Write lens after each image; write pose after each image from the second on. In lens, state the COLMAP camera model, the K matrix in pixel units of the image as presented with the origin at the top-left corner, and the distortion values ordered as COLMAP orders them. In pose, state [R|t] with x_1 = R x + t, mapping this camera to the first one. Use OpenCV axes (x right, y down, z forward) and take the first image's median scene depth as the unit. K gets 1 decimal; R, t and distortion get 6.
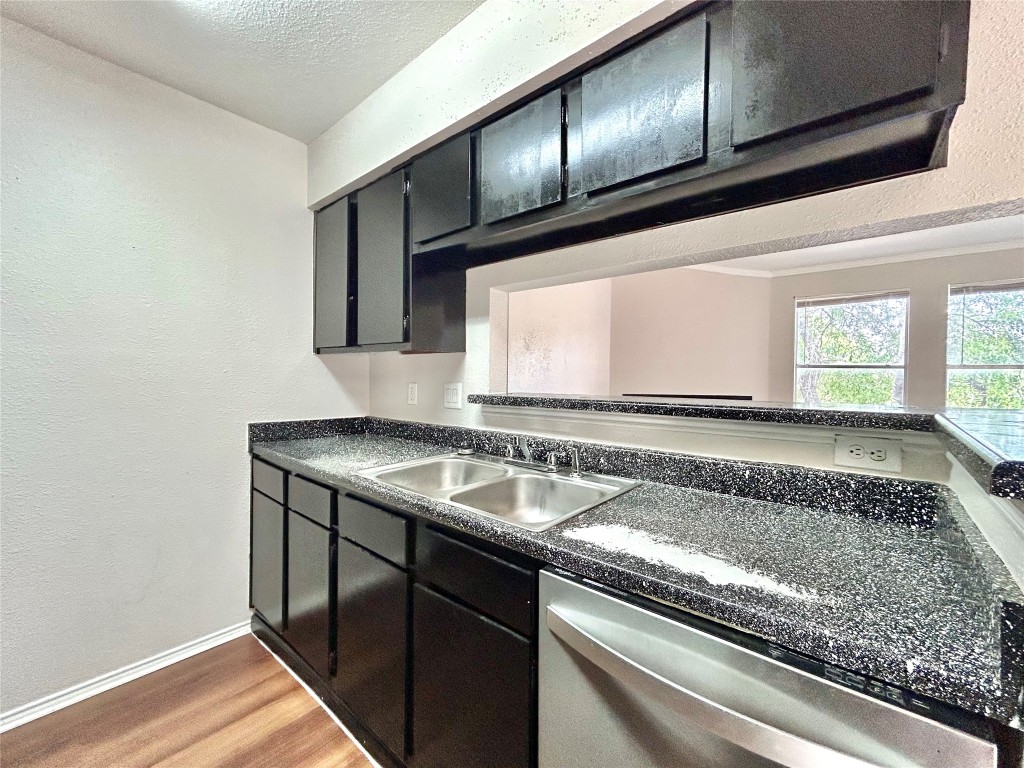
lens RADIAL K [[414.8, 0, 512.1], [0, 414.8, 385.3], [0, 0, 1]] dist [-0.006440, 0.003826]
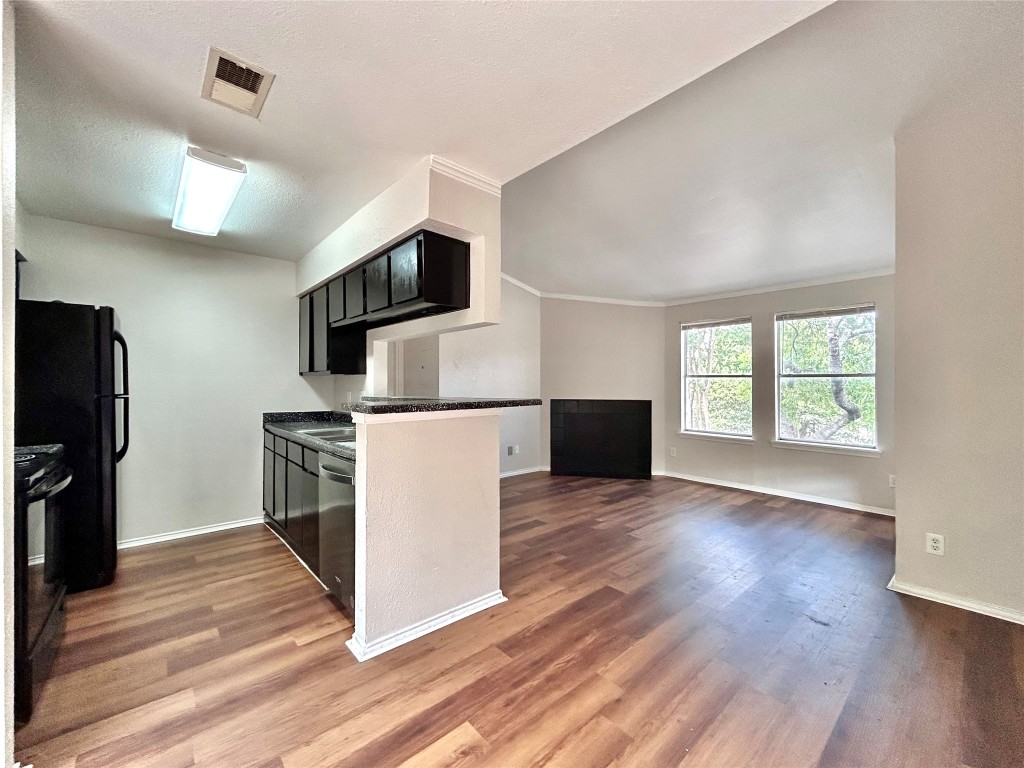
lens RADIAL K [[414.8, 0, 512.1], [0, 414.8, 385.3], [0, 0, 1]] dist [-0.006440, 0.003826]
pose [[0.989940, -0.010219, -0.141120, 1.023595], [0.006803, 0.999673, -0.024666, 0.026627], [0.141326, 0.023458, 0.989685, -0.971713]]
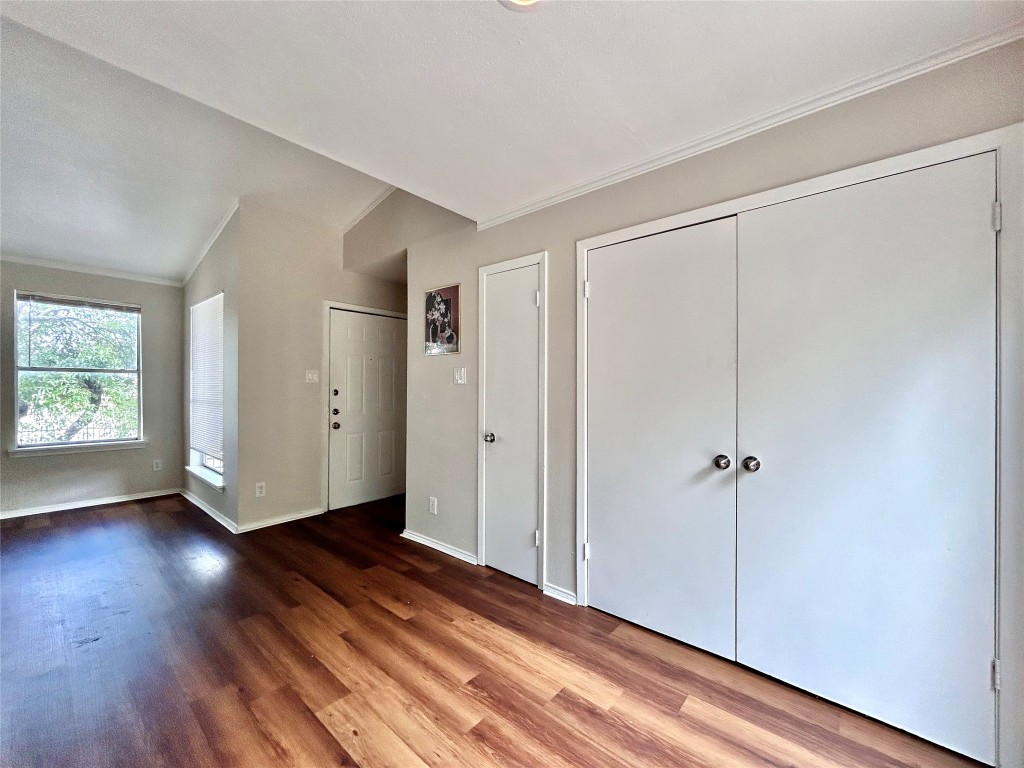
lens RADIAL K [[414.8, 0, 512.1], [0, 414.8, 385.3], [0, 0, 1]] dist [-0.006440, 0.003826]
pose [[-0.003099, -0.013023, 0.999910, 0.027256], [0.012485, 0.999837, 0.013061, -0.001466], [-0.999917, 0.012524, -0.002936, -0.583680]]
